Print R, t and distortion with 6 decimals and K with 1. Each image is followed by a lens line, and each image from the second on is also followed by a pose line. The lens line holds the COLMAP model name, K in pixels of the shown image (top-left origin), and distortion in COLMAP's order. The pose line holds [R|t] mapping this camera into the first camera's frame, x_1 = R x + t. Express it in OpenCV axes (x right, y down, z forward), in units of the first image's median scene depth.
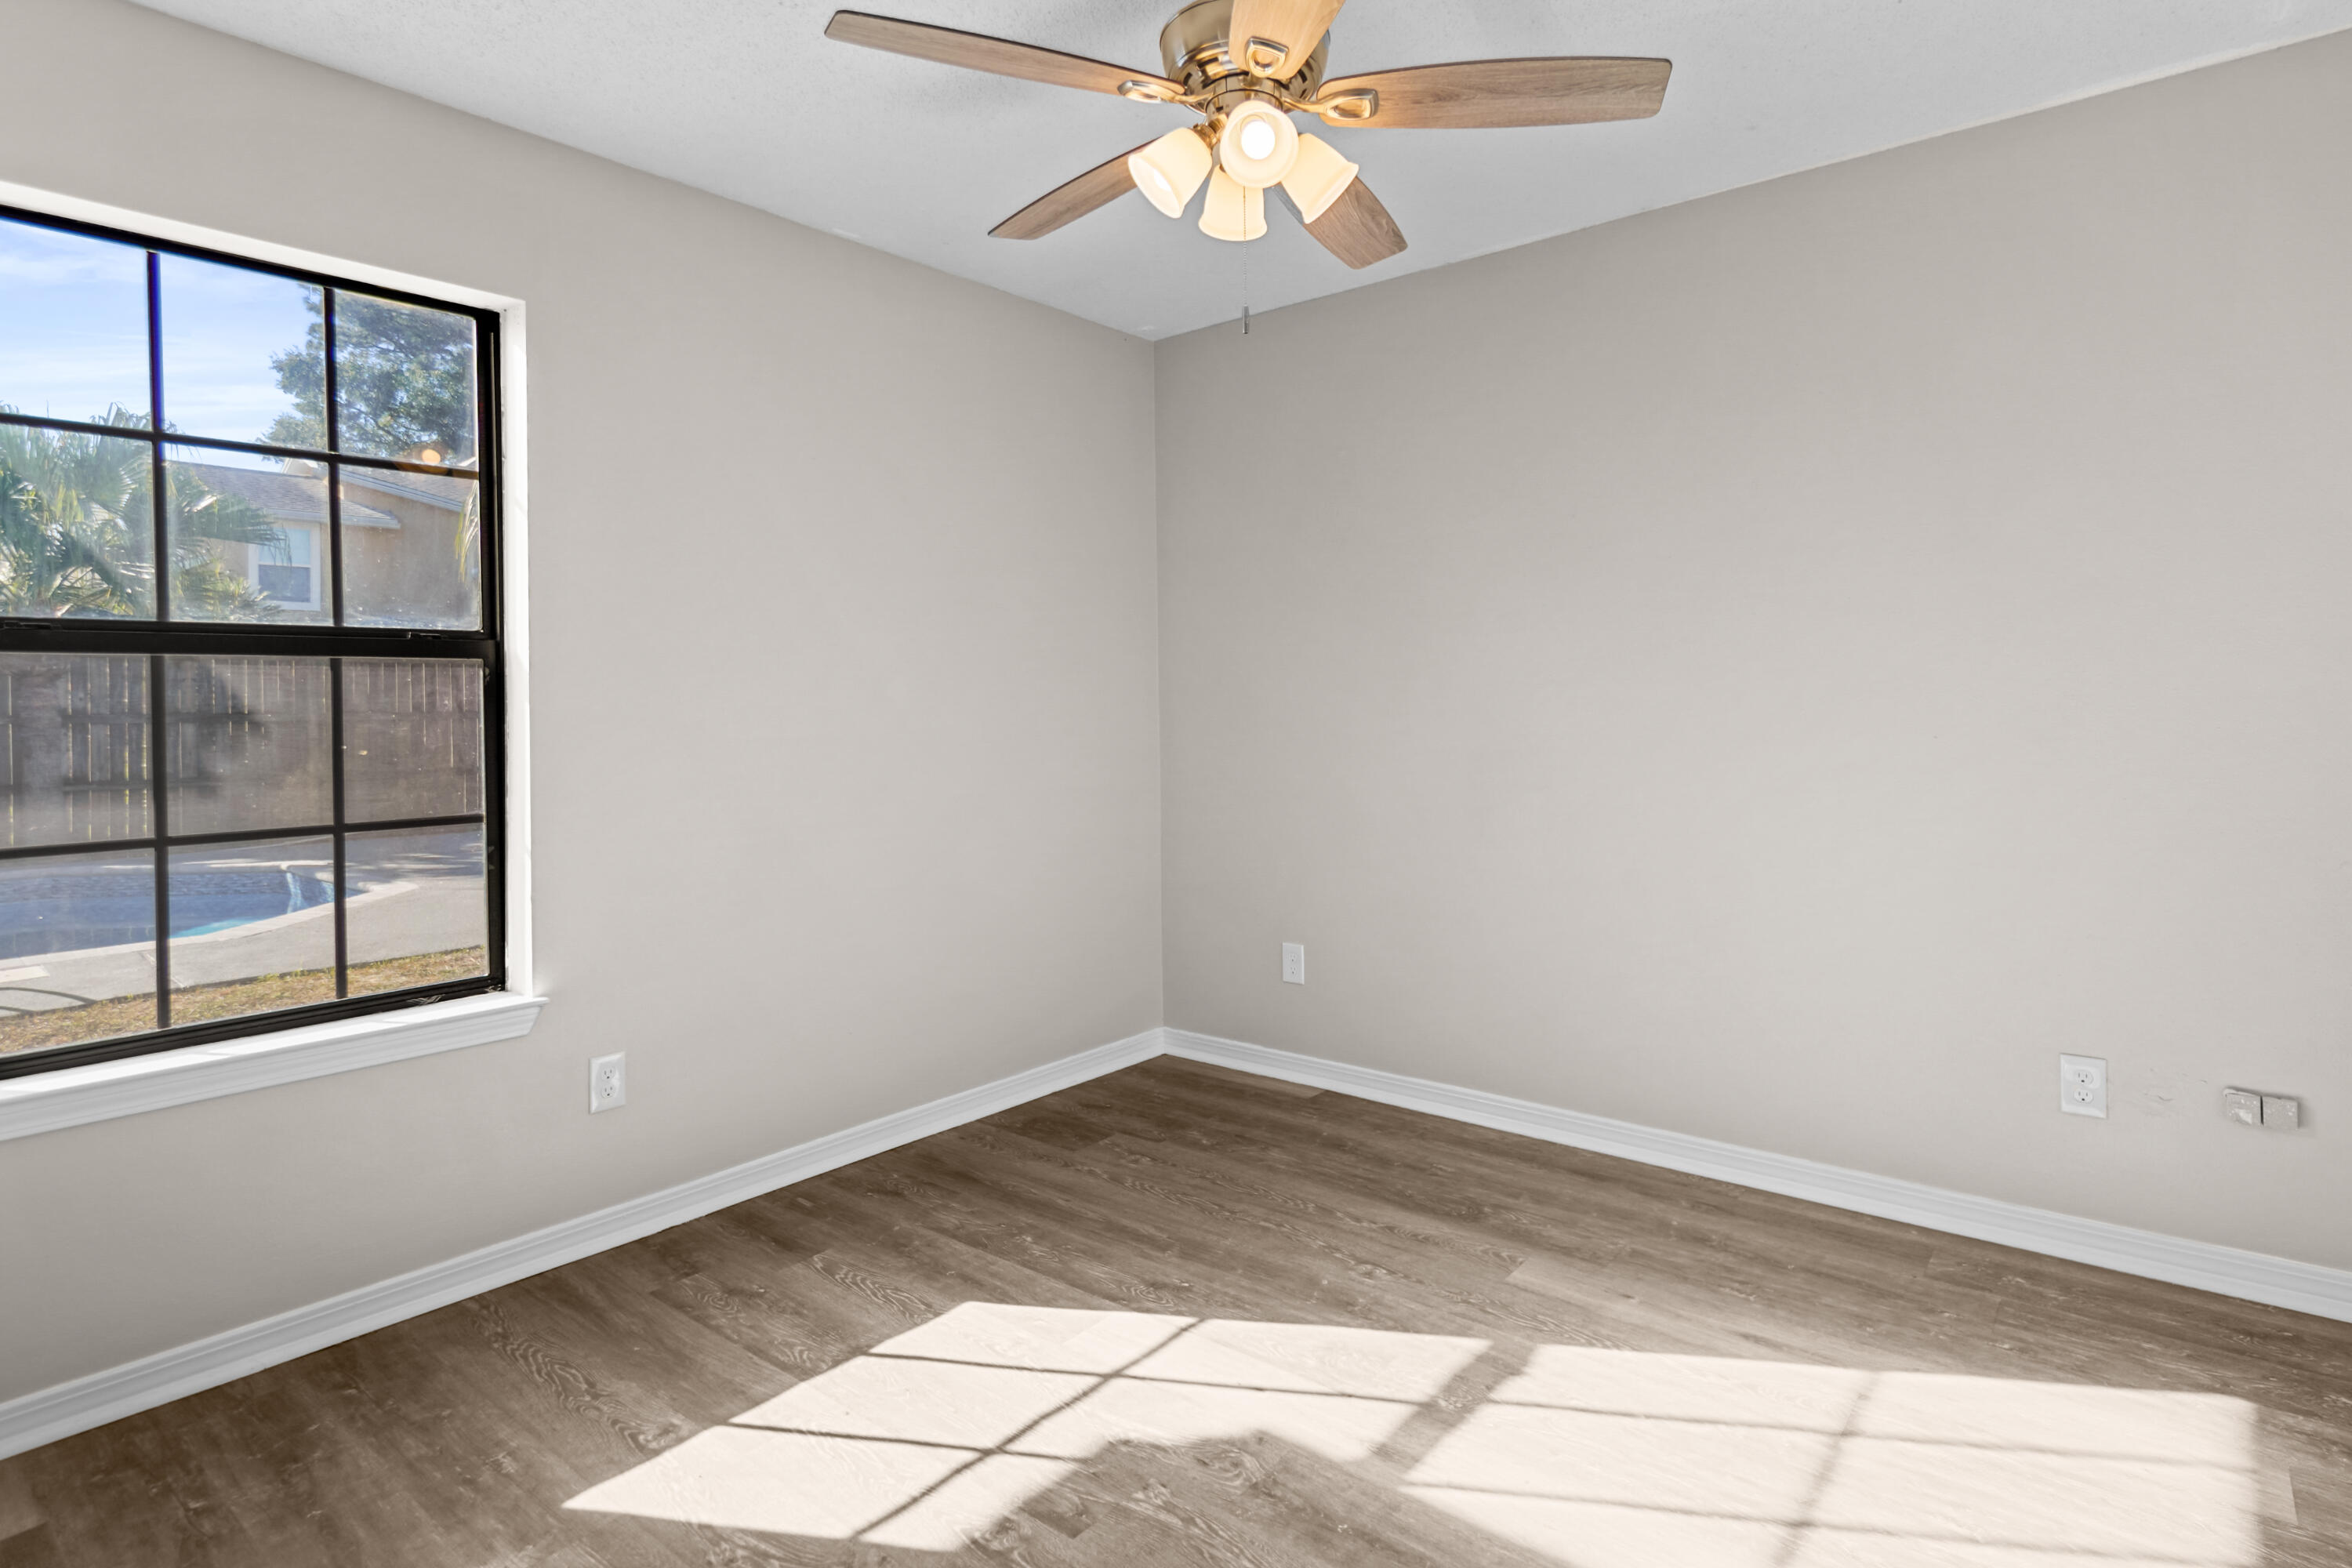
lens RADIAL K [[1253.2, 0, 1183.3], [0, 1253.2, 725.9], [0, 0, 1]] dist [-0.000893, -0.000548]
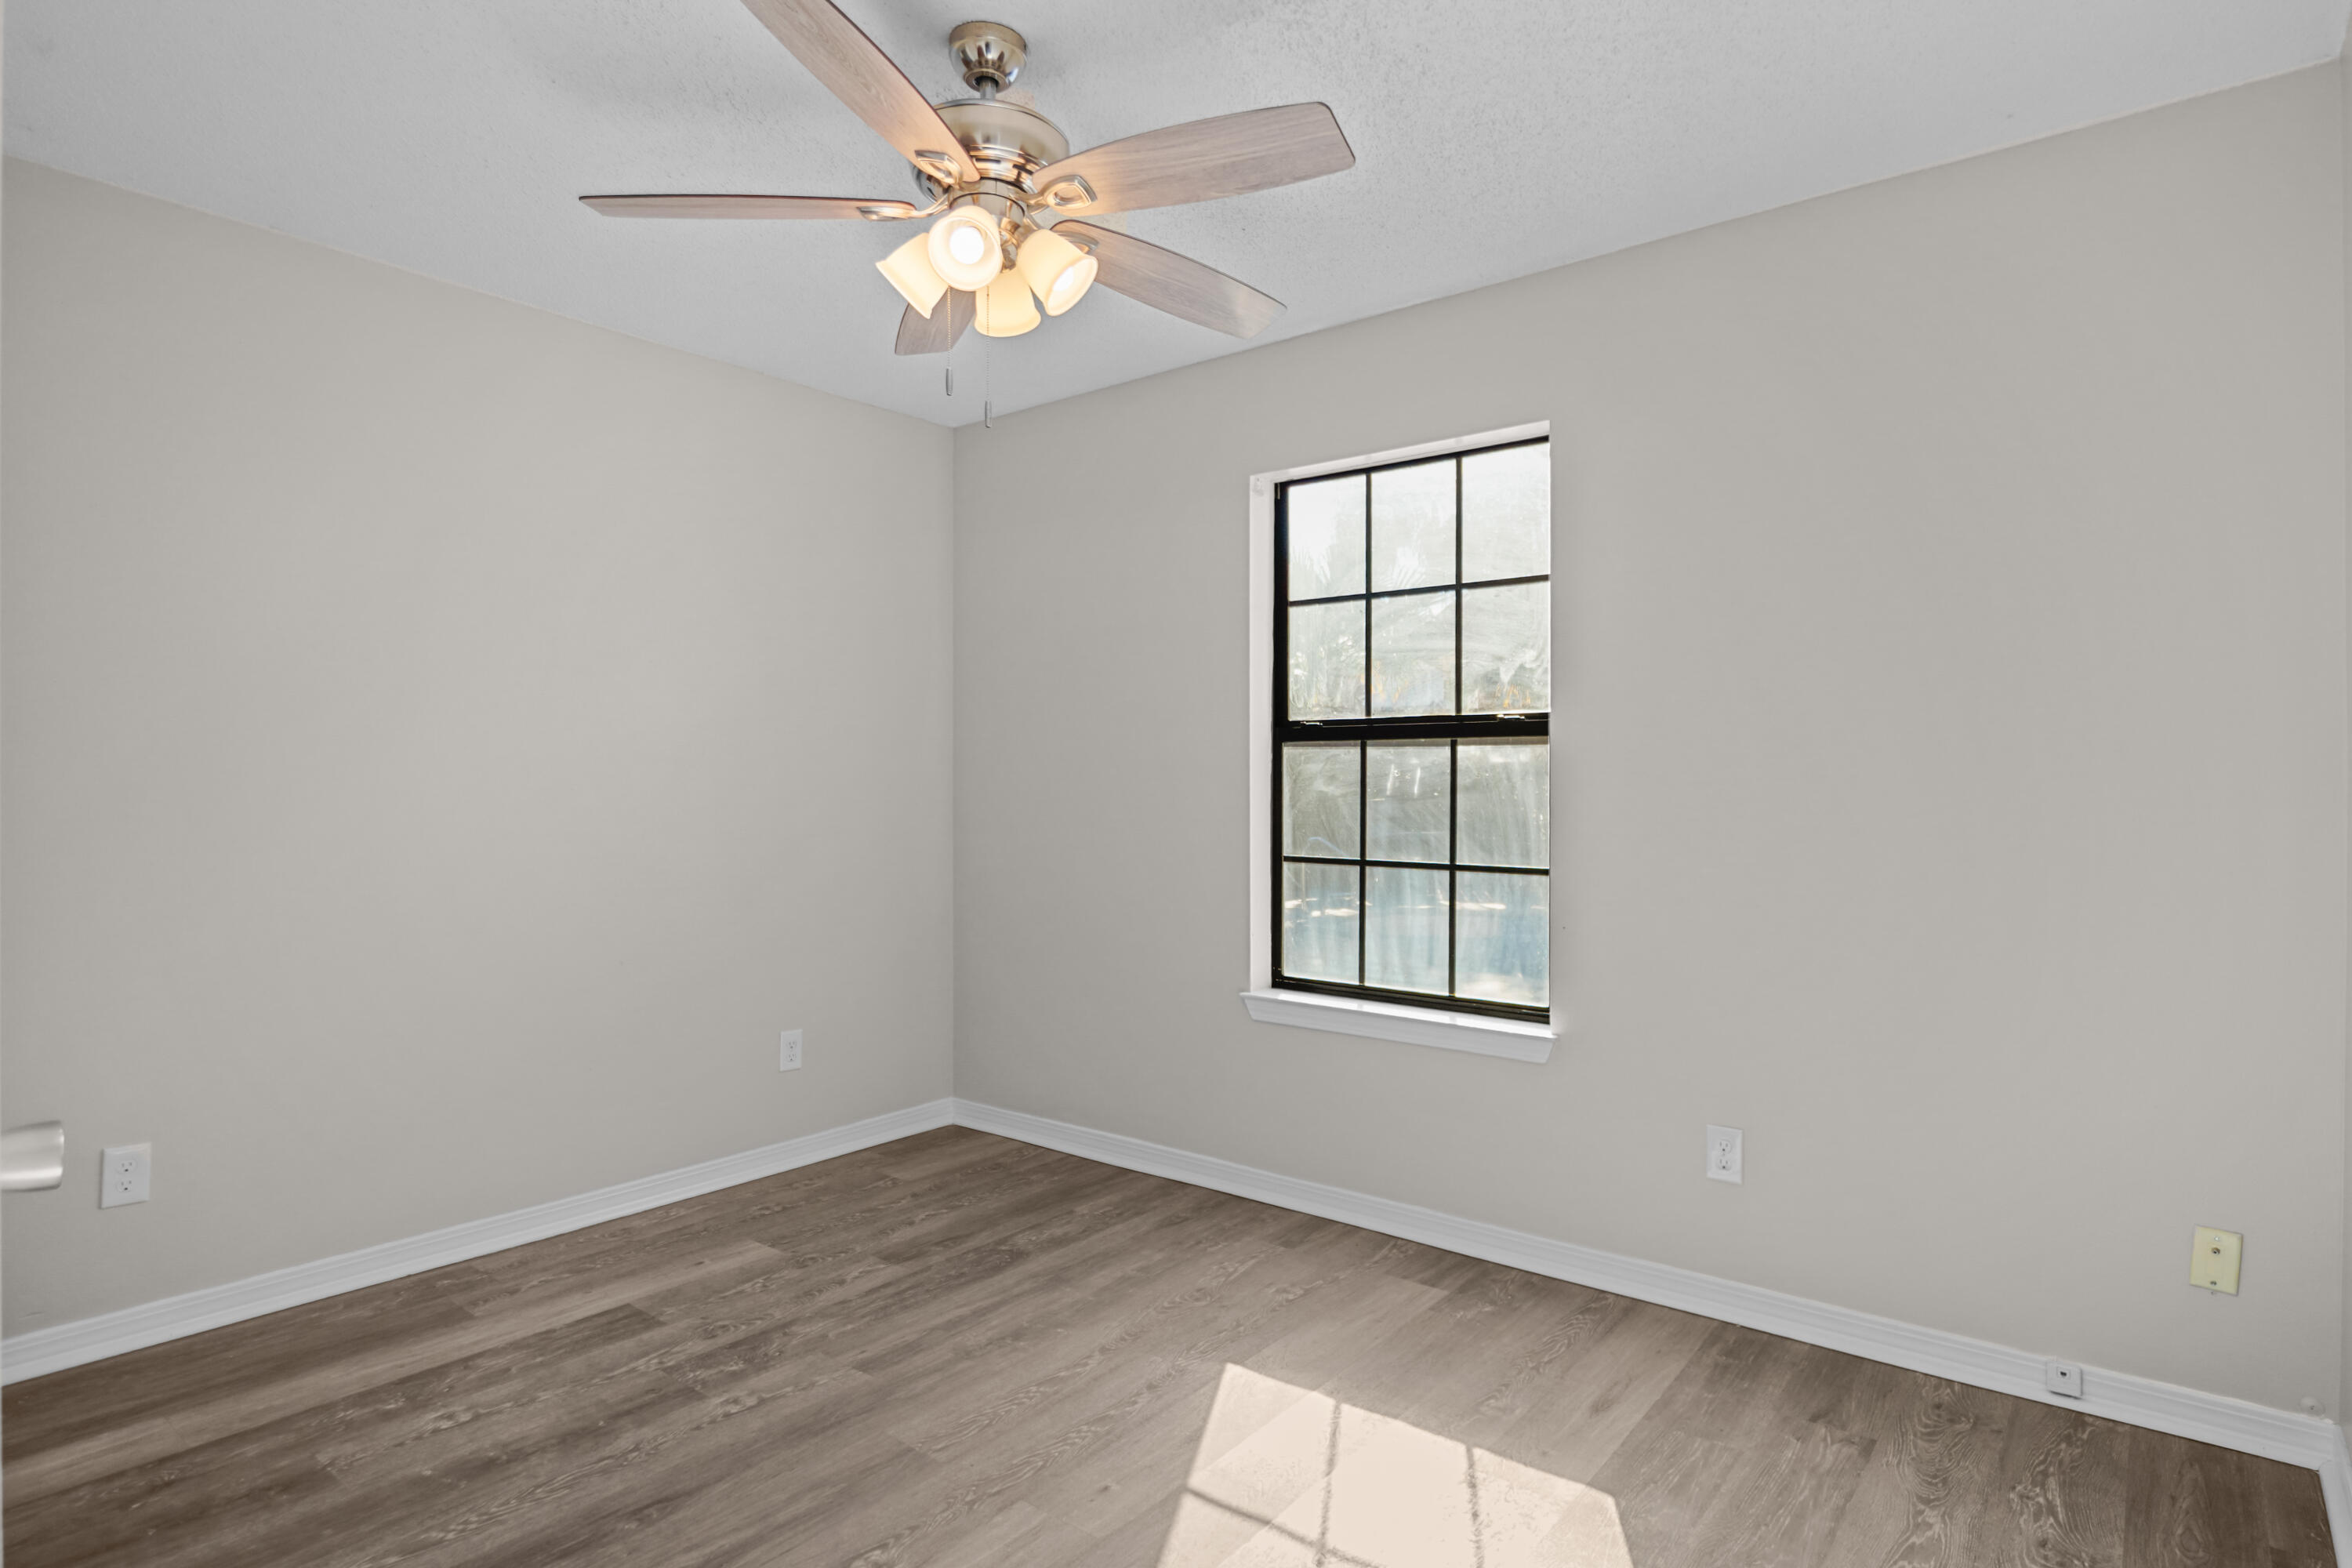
lens RADIAL K [[1268.0, 0, 1186.5], [0, 1268.0, 806.6], [0, 0, 1]] dist [-0.003379, -0.000240]
pose [[-0.018989, 0.045840, -0.998768, 0.814855], [0.000747, 0.998949, 0.045835, -0.053955], [0.999819, 0.000124, -0.019004, 0.904103]]
